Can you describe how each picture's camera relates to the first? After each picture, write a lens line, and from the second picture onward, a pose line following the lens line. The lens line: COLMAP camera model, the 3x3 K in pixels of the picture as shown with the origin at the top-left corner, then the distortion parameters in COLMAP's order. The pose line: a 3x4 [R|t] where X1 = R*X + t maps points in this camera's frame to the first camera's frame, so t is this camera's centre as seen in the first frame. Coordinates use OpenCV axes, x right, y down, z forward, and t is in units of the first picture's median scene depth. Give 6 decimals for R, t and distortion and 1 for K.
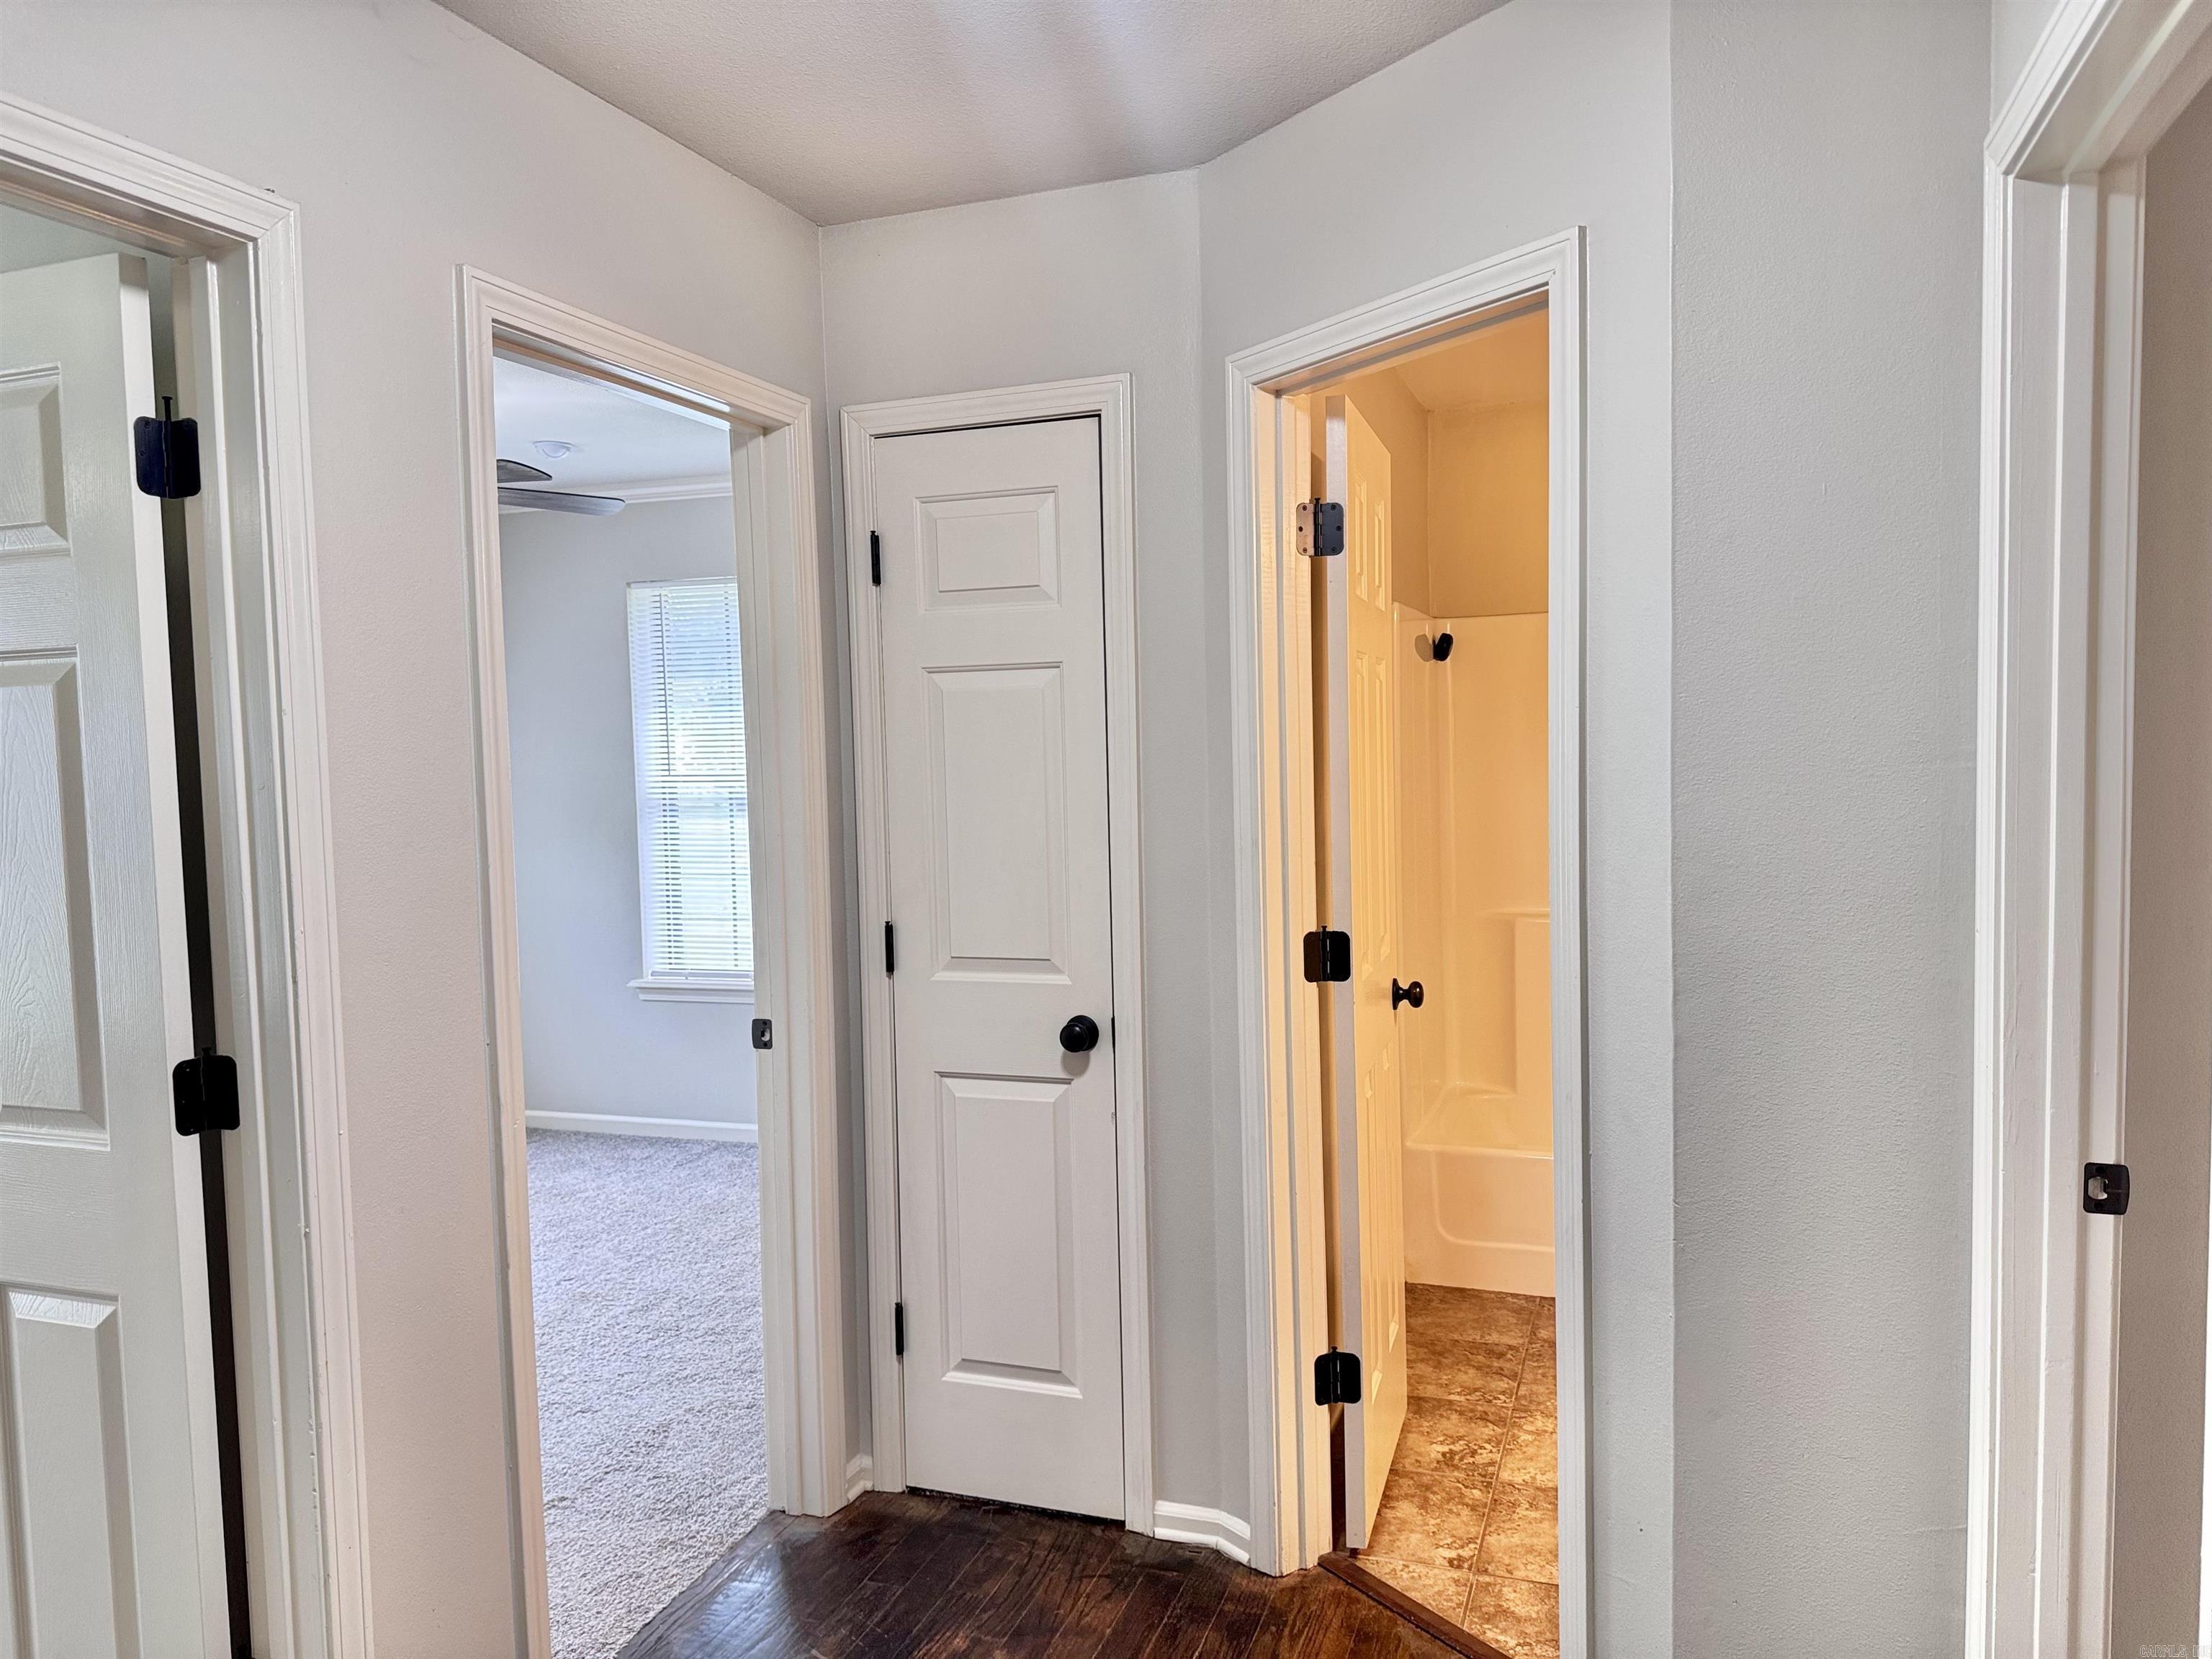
lens RADIAL K [[1548.5, 0, 1099.6], [0, 1548.5, 827.8], [0, 0, 1]] dist [0.065485, -0.008359]
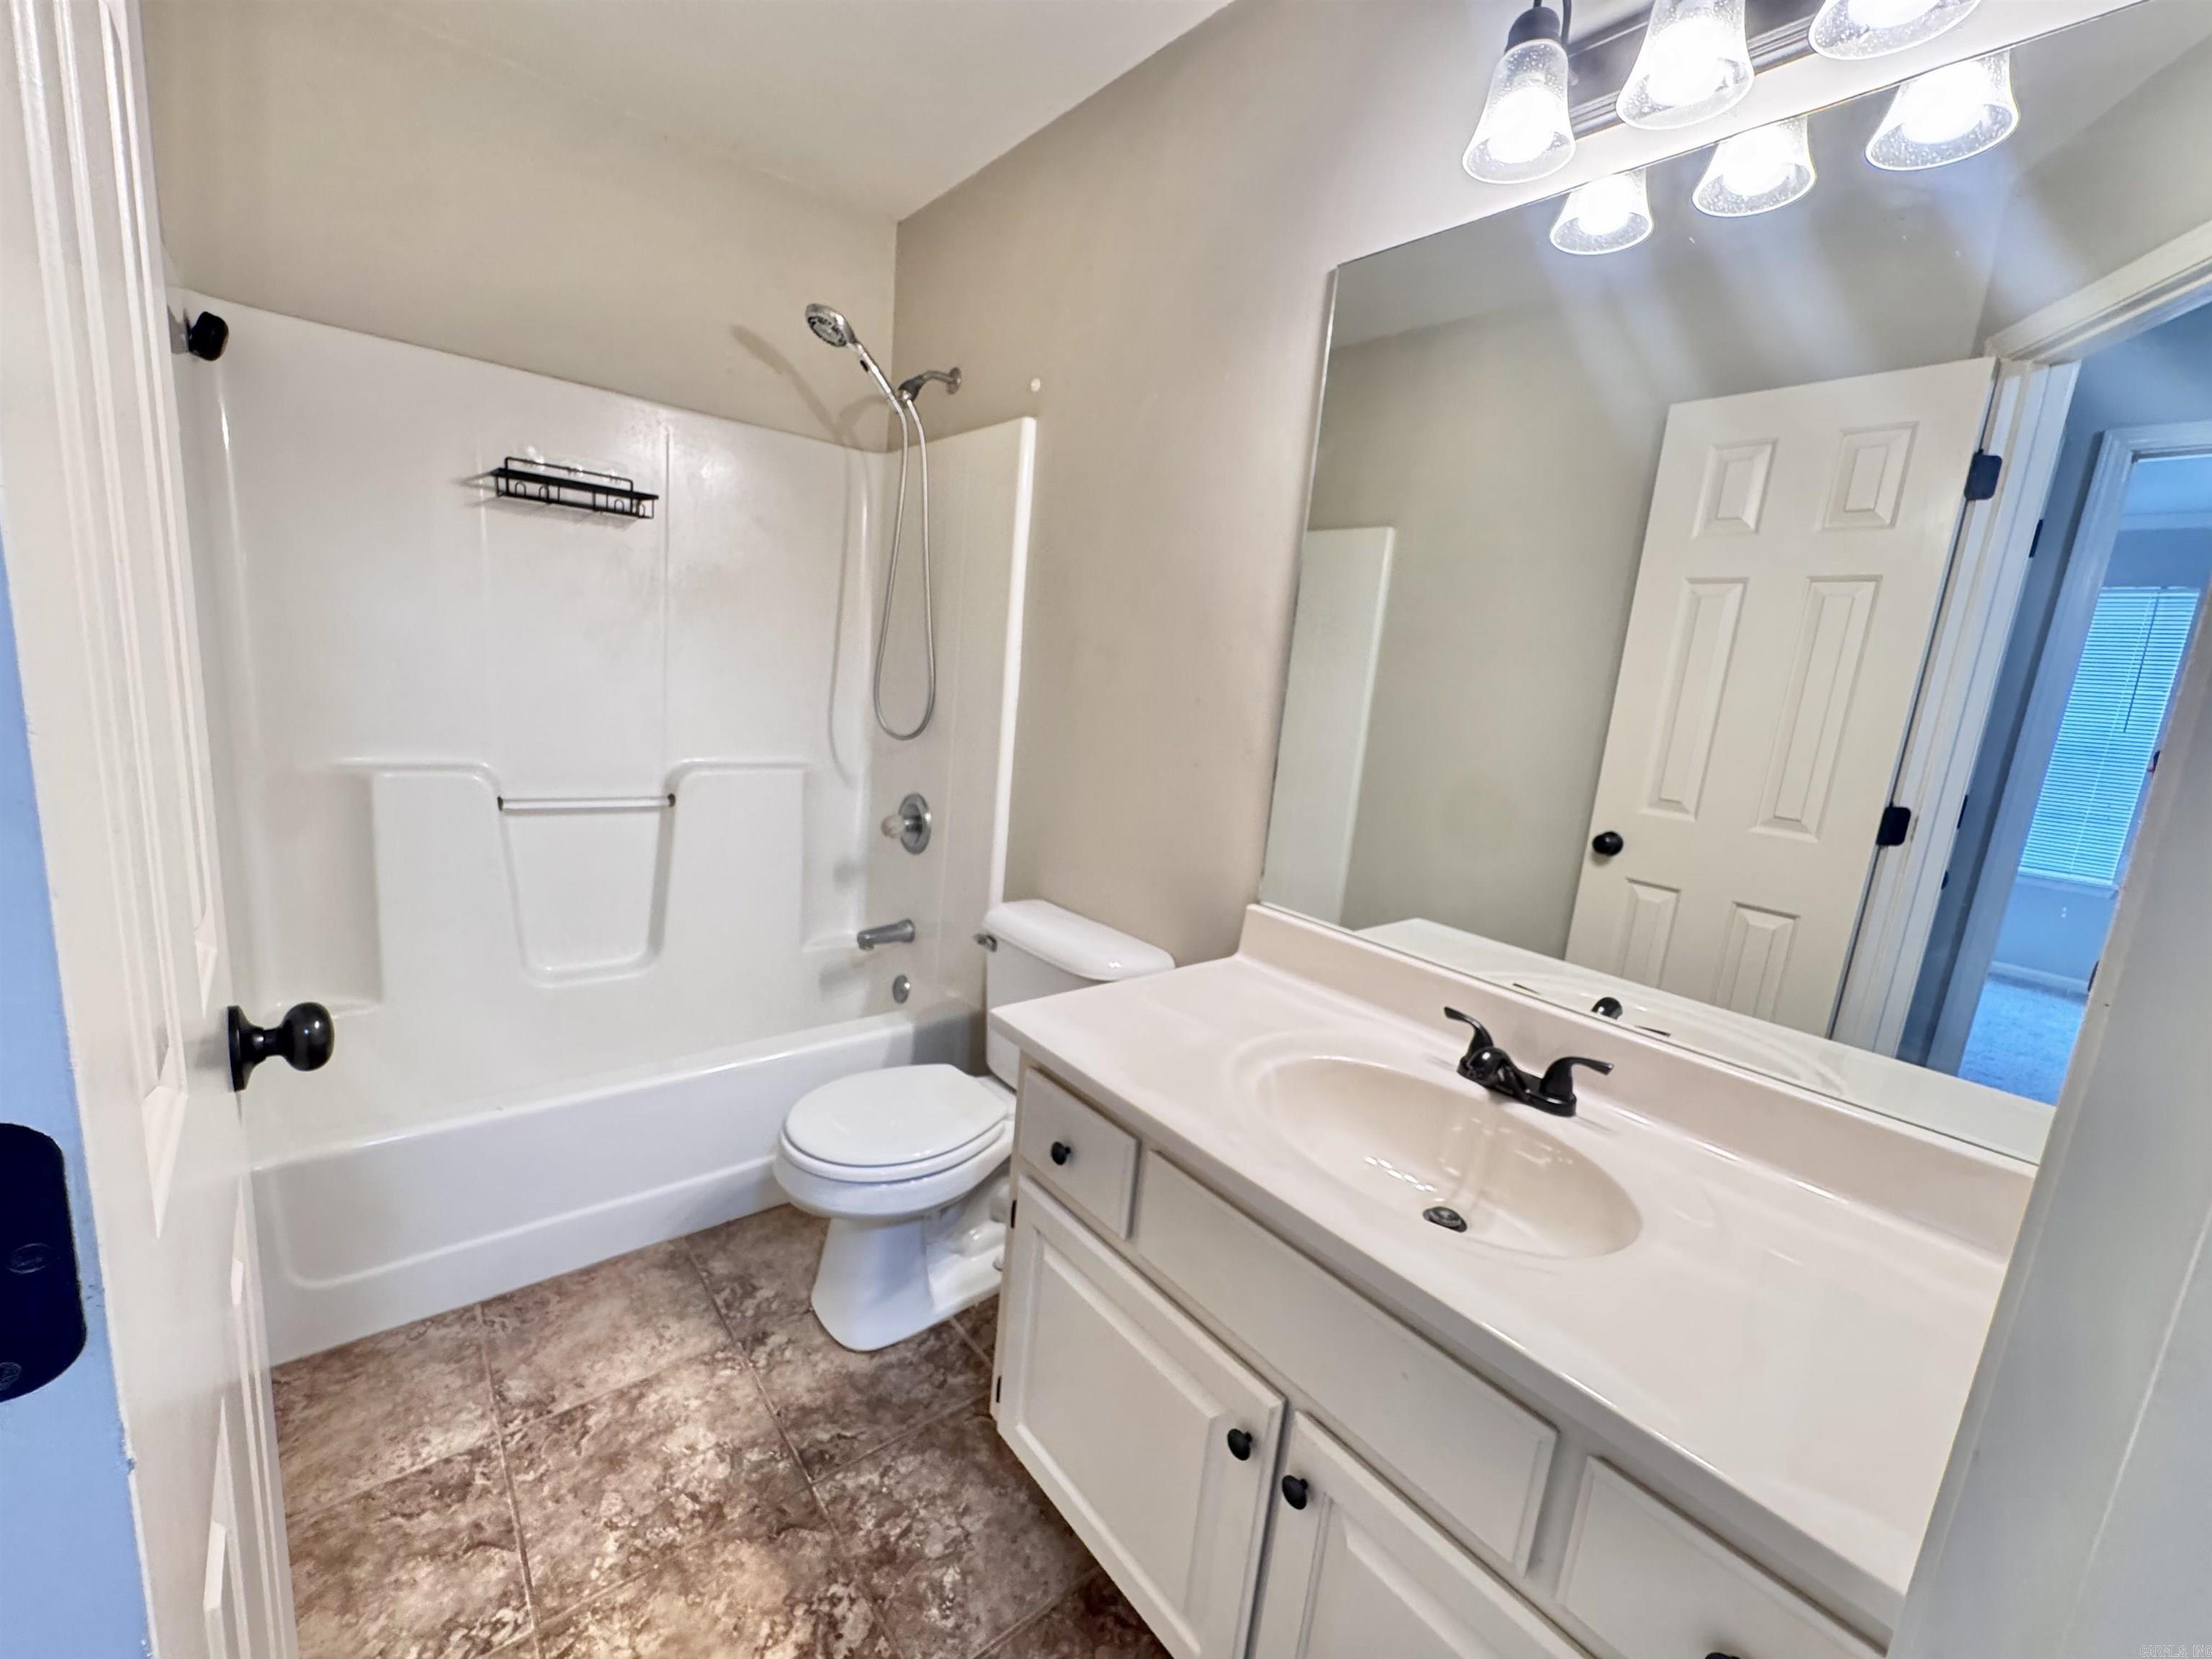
lens RADIAL K [[885.8, 0, 1097.2], [0, 885.8, 820.6], [0, 0, 1]] dist [-0.005038, 0.000834]
pose [[0.500425, -0.086623, 0.861435, 0.128572], [-0.050991, 0.990306, 0.129204, 0.015353], [-0.864277, -0.108583, 0.491157, 0.804986]]
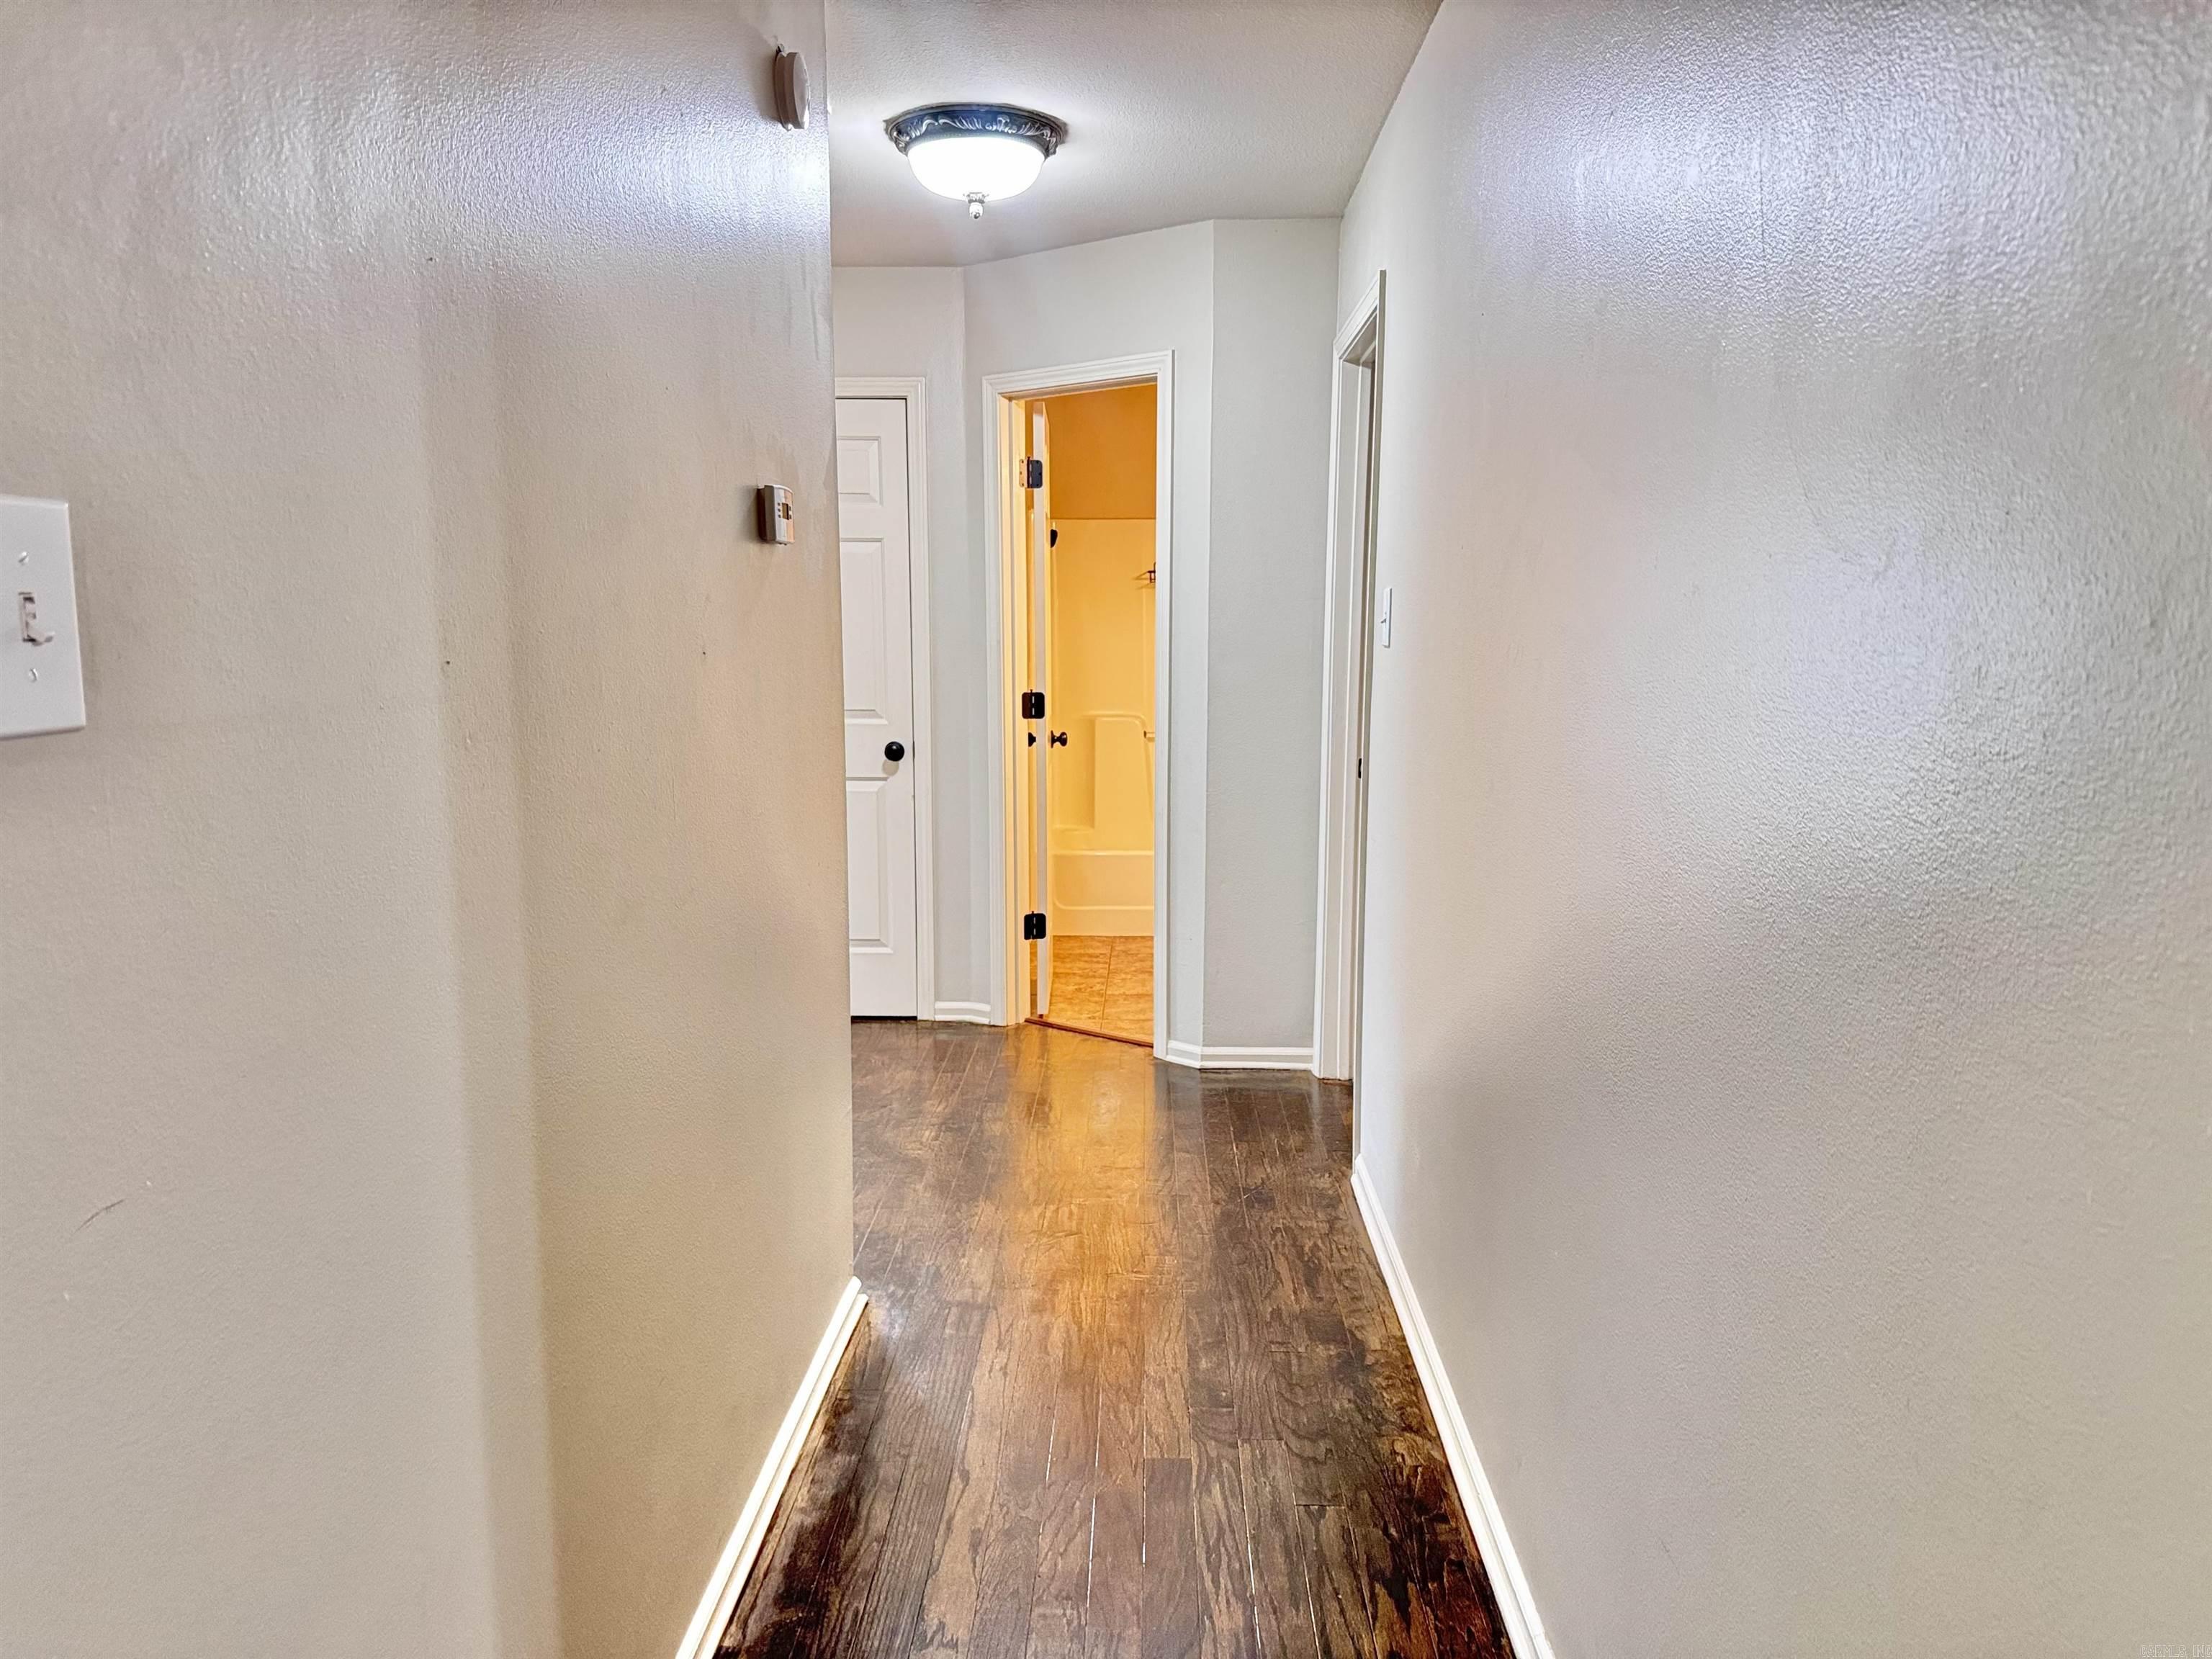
lens RADIAL K [[1548.5, 0, 1108.1], [0, 1548.5, 833.9], [0, 0, 1]] dist [0.065485, -0.008359]
pose [[0.948253, -0.016142, 0.317106, -0.344797], [-0.009190, 0.996893, 0.078229, 0.085359], [-0.317384, -0.077095, 0.945158, -0.771020]]
